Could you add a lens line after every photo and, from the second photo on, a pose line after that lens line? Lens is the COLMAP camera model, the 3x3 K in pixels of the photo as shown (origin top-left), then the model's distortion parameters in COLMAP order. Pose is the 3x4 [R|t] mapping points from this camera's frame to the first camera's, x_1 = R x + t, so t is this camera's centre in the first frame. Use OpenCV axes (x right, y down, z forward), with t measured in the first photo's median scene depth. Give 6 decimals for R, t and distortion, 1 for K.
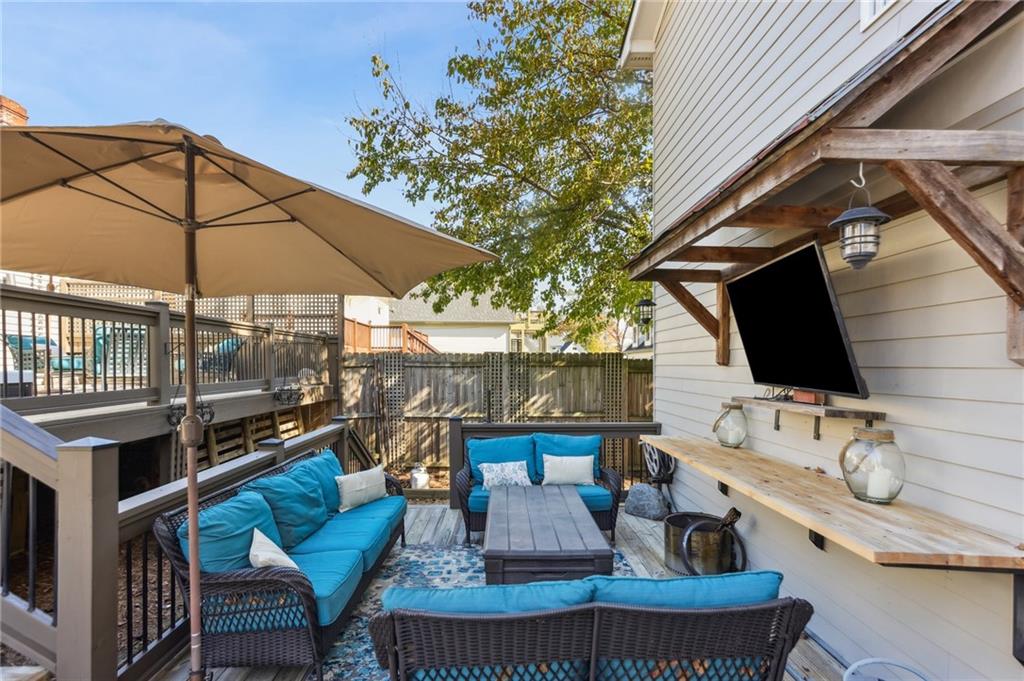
lens RADIAL K [[504.1, 0, 513.3], [0, 504.1, 389.2], [0, 0, 1]] dist [-0.013606, 0.023788]
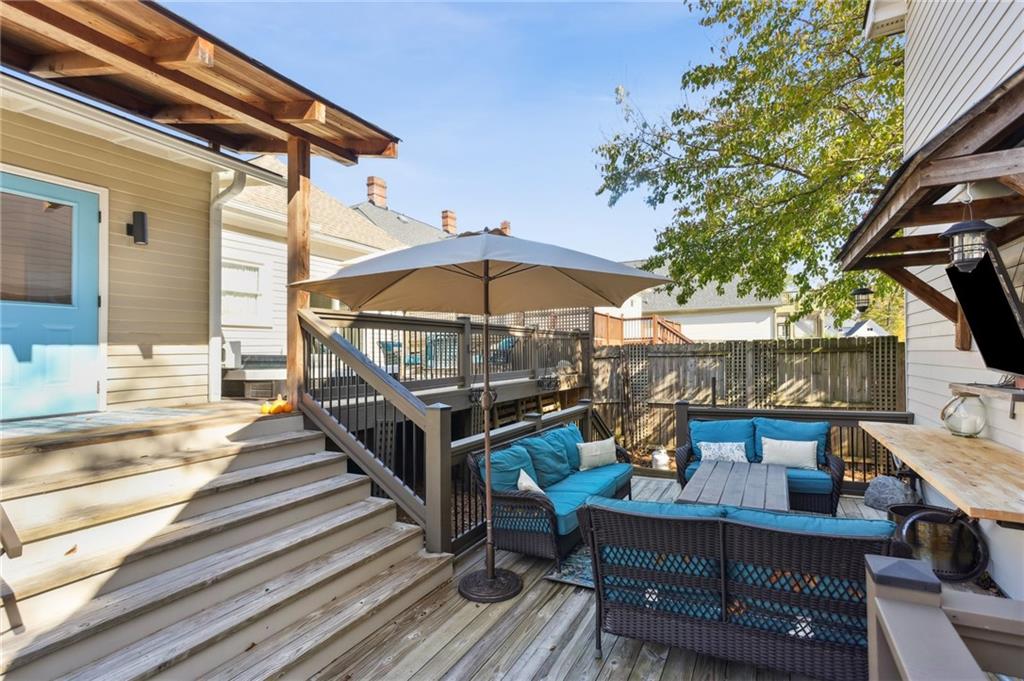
lens RADIAL K [[499.7, 0, 509.5], [0, 499.7, 364.2], [0, 0, 1]] dist [-0.000348, 0.000001]
pose [[0.872419, -0.014536, -0.488542, 0.074844], [0.000625, 0.999590, -0.028626, 0.002632], [0.488758, 0.024668, 0.872071, -0.128914]]
